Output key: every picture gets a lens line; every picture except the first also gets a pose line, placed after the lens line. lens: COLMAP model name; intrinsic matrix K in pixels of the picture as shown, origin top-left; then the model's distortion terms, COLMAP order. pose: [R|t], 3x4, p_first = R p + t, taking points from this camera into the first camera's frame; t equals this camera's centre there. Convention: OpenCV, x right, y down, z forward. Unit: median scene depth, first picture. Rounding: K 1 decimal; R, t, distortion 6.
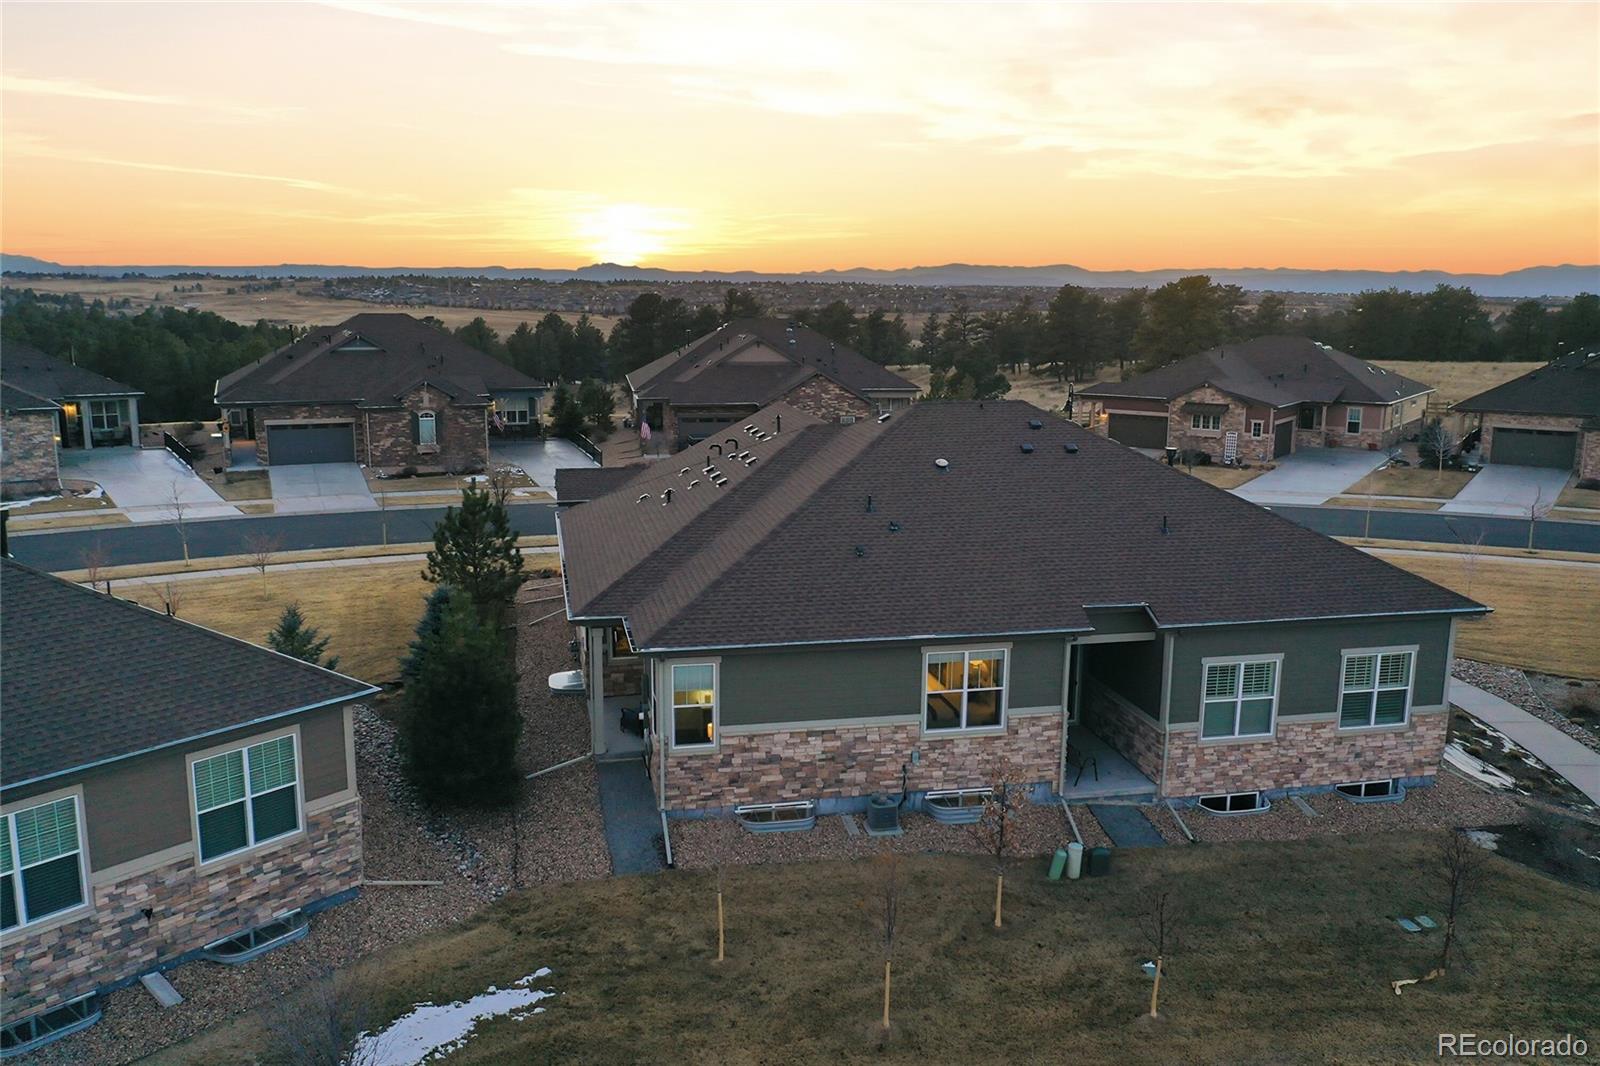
lens RADIAL K [[1283.7, 0, 800.0], [0, 1283.7, 533.0], [0, 0, 1]] dist [-0.013290, 0.005534]
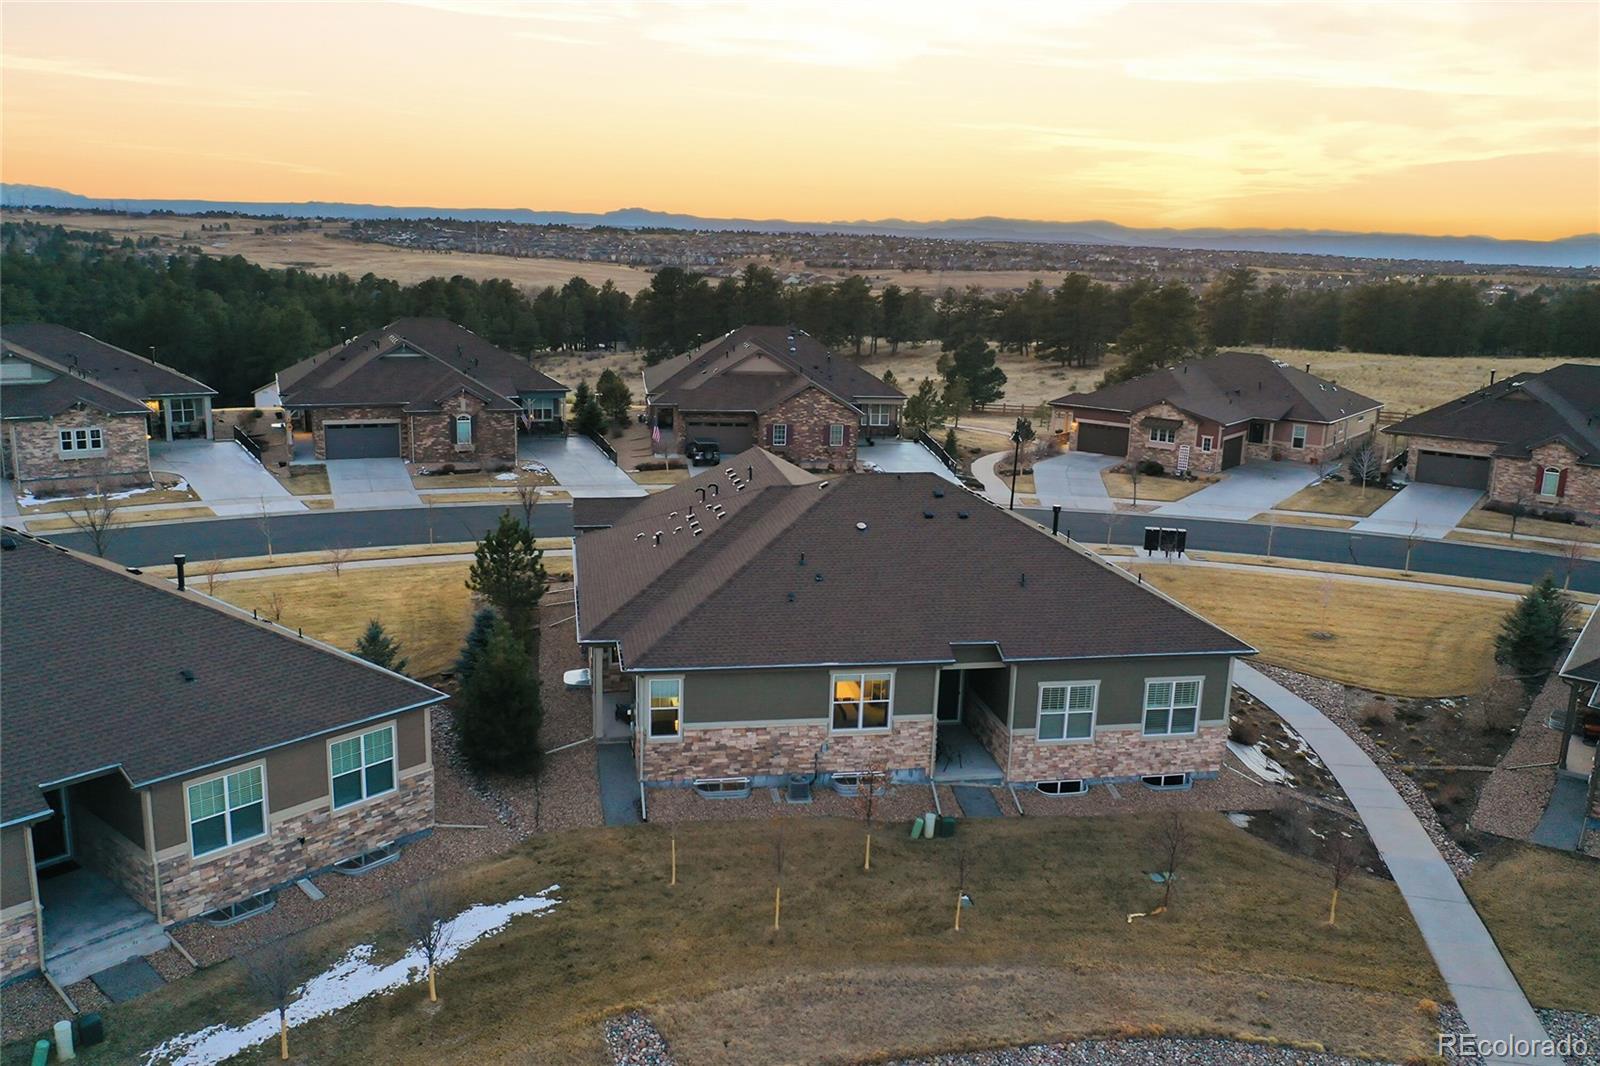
lens RADIAL K [[1283.7, 0, 800.0], [0, 1283.7, 533.0], [0, 0, 1]] dist [-0.013290, 0.005534]
pose [[0.999479, 0.028317, -0.015475, 0.071087], [-0.027775, 0.999029, 0.034208, -0.095720], [0.016429, -0.033760, 0.999295, -0.348568]]
